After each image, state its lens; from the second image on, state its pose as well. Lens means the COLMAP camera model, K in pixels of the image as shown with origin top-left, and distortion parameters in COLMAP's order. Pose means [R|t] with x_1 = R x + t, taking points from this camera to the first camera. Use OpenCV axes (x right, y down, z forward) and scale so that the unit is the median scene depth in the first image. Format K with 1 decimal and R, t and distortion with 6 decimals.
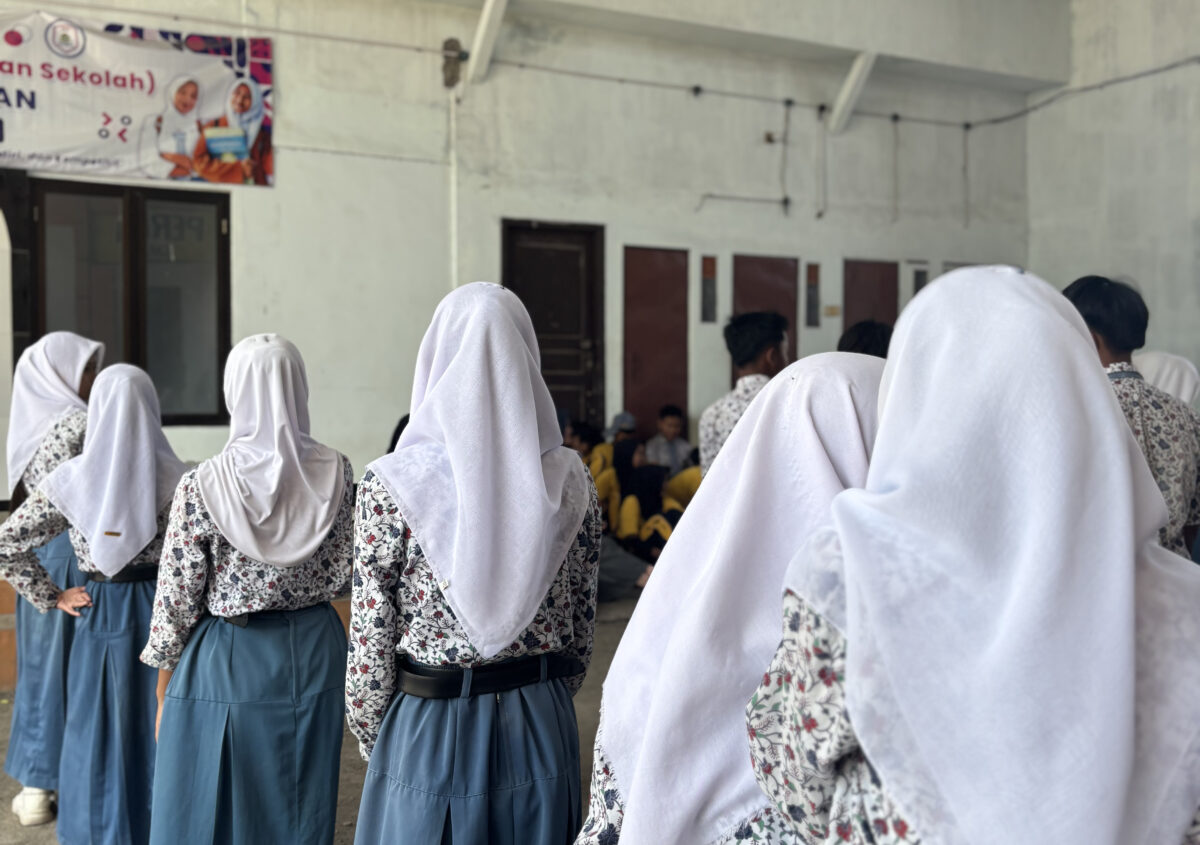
lens RADIAL K [[1301.9, 0, 606.1], [0, 1301.9, 429.2], [0, 0, 1]] dist [0.050555, 0.000000]
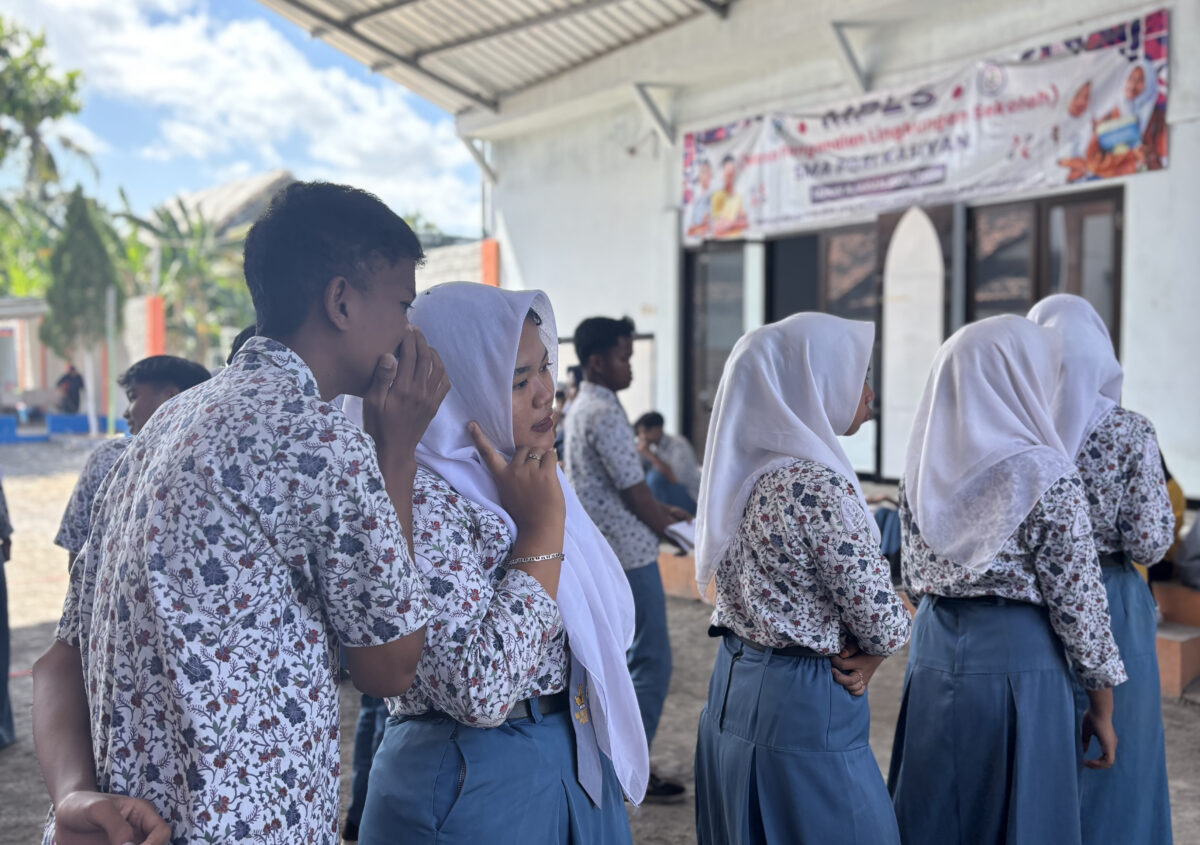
lens RADIAL K [[1201.4, 0, 591.7], [0, 1201.4, 422.8], [0, 0, 1]] dist [0.023659, 0.000000]
pose [[0.138775, 0.032506, -0.989790, 0.533348], [-0.024689, 0.999264, 0.029355, -0.021942], [0.990016, 0.020364, 0.139476, 0.484874]]
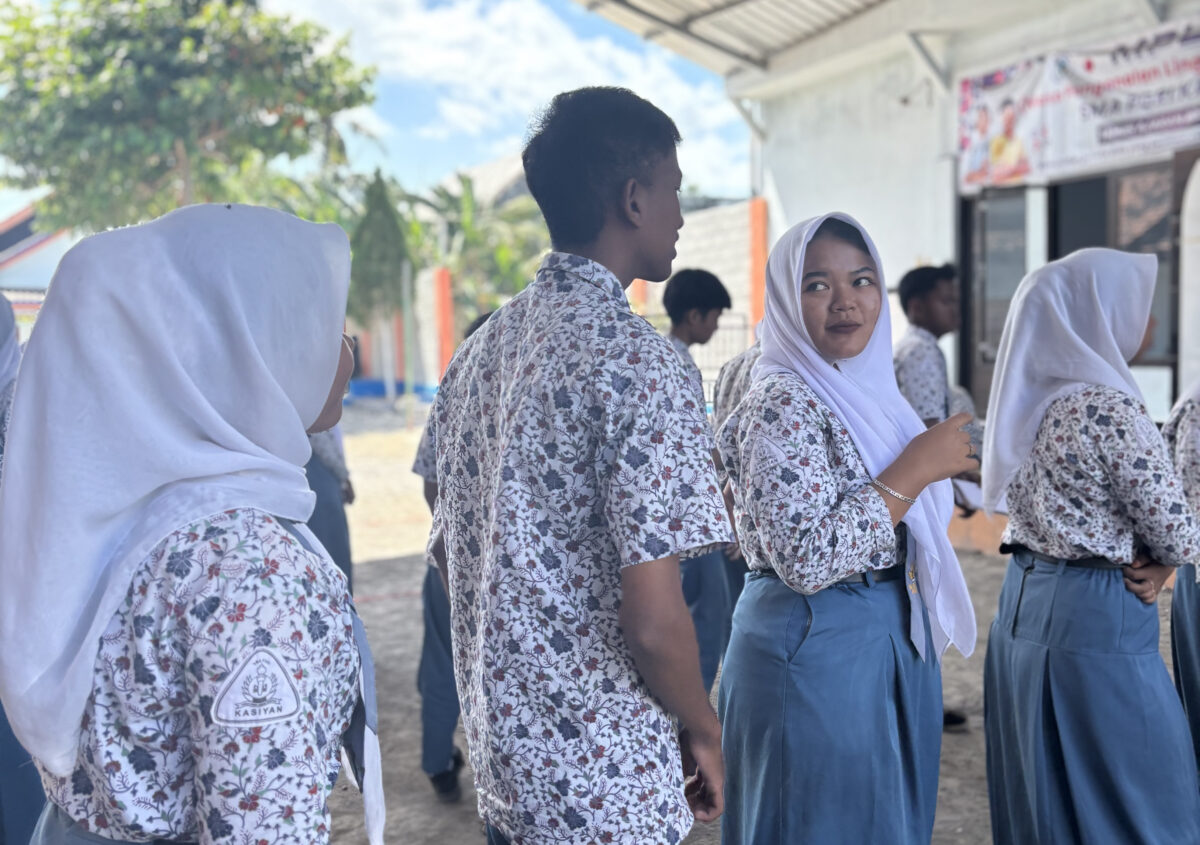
lens RADIAL K [[1201.4, 0, 603.8], [0, 1201.4, 416.3], [0, 0, 1]] dist [0.023659, 0.000000]
pose [[-0.067990, 0.057918, -0.996003, 0.568688], [-0.004489, 0.998286, 0.058357, -0.015455], [0.997676, 0.008439, -0.067613, 0.471740]]
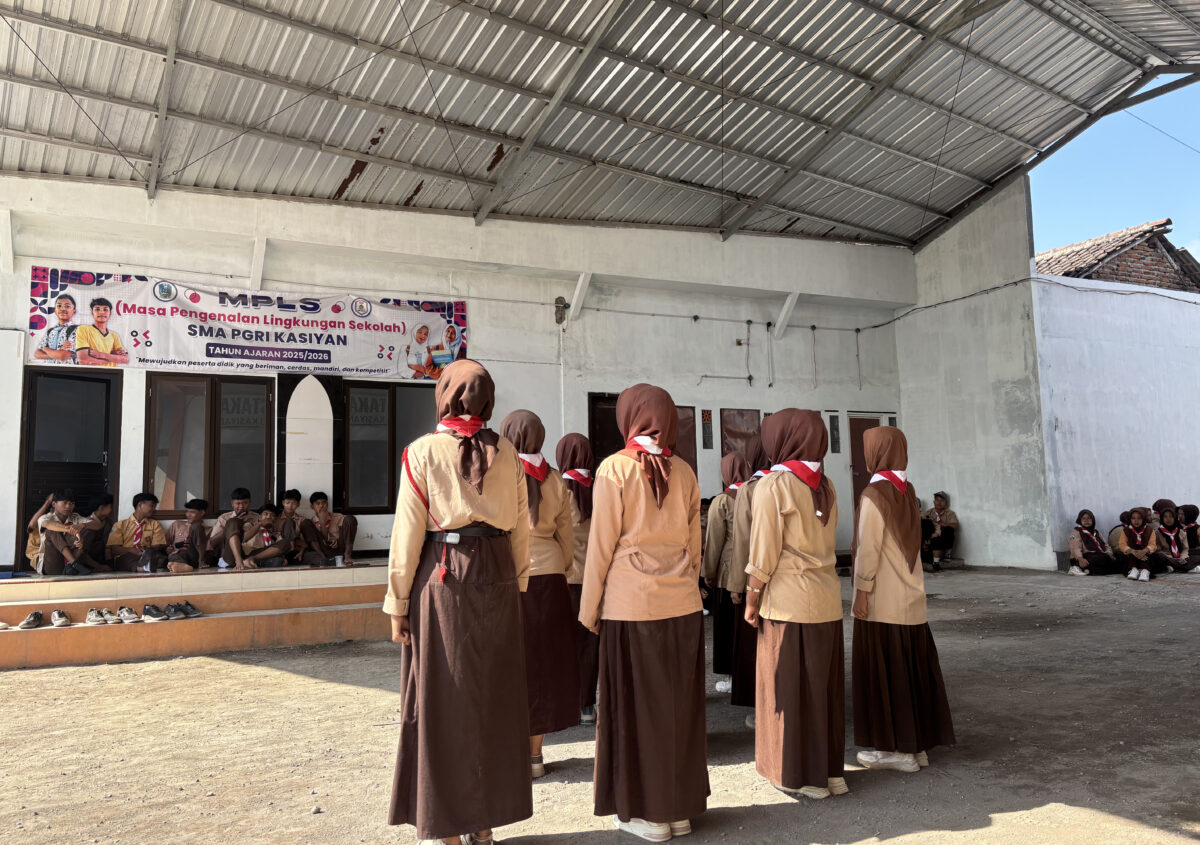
lens RADIAL K [[946.7, 0, 596.9], [0, 946.7, 423.6], [0, 0, 1]] dist [0.060930, -0.022894]
pose [[0.999041, -0.028190, -0.033496, -0.029747], [0.023930, 0.992314, -0.121411, 0.039110], [0.036662, 0.120493, 0.992037, -0.296514]]
